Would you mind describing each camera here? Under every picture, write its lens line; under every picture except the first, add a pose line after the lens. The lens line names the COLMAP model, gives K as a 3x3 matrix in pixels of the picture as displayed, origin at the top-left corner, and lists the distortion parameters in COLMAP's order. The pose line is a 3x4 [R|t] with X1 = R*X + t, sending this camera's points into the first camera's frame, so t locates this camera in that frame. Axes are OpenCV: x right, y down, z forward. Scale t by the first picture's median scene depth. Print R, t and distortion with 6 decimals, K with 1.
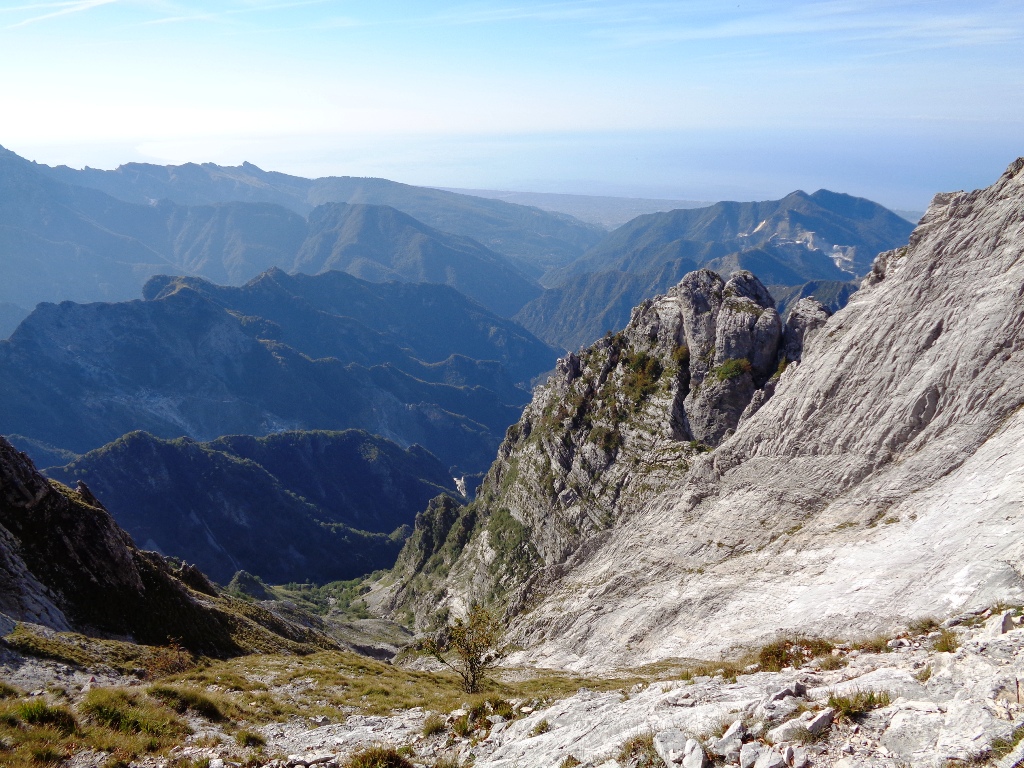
lens RADIAL K [[754.1, 0, 512.5], [0, 754.1, 384.0], [0, 0, 1]] dist [-0.011668, 0.002650]
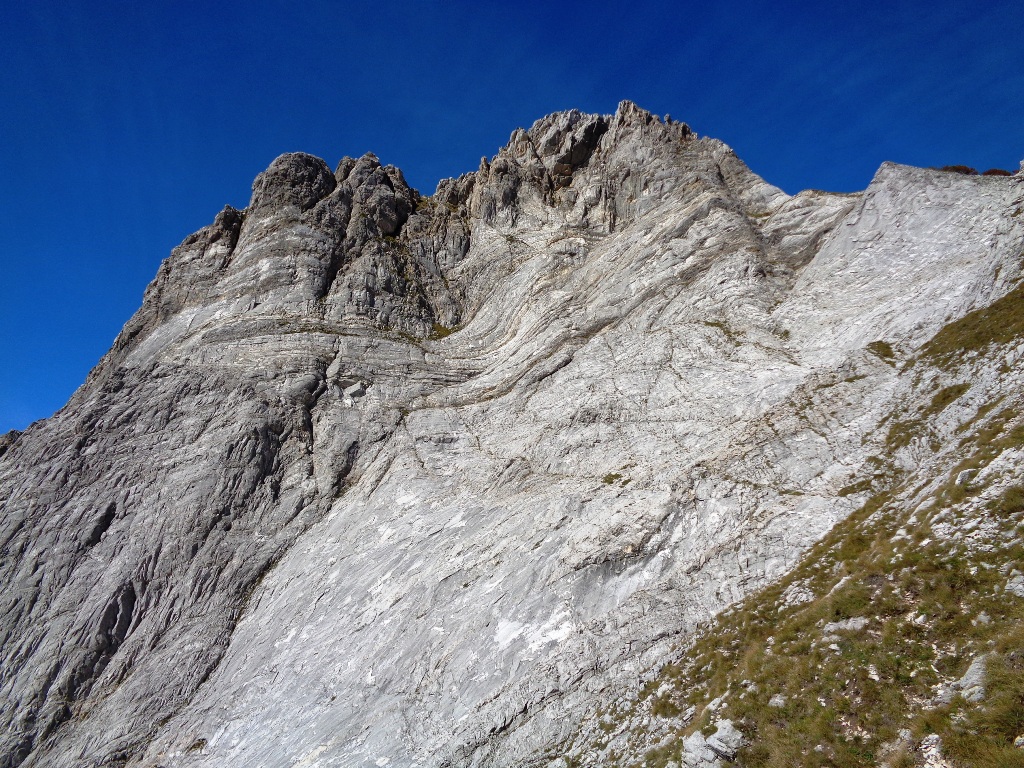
lens RADIAL K [[754.1, 0, 512.7], [0, 754.1, 384.4], [0, 0, 1]] dist [-0.011668, 0.002650]
pose [[0.124997, 0.359775, 0.924628, -0.095238], [0.305351, 0.872754, -0.380870, 0.210461], [-0.944000, 0.329944, -0.000766, 0.599754]]
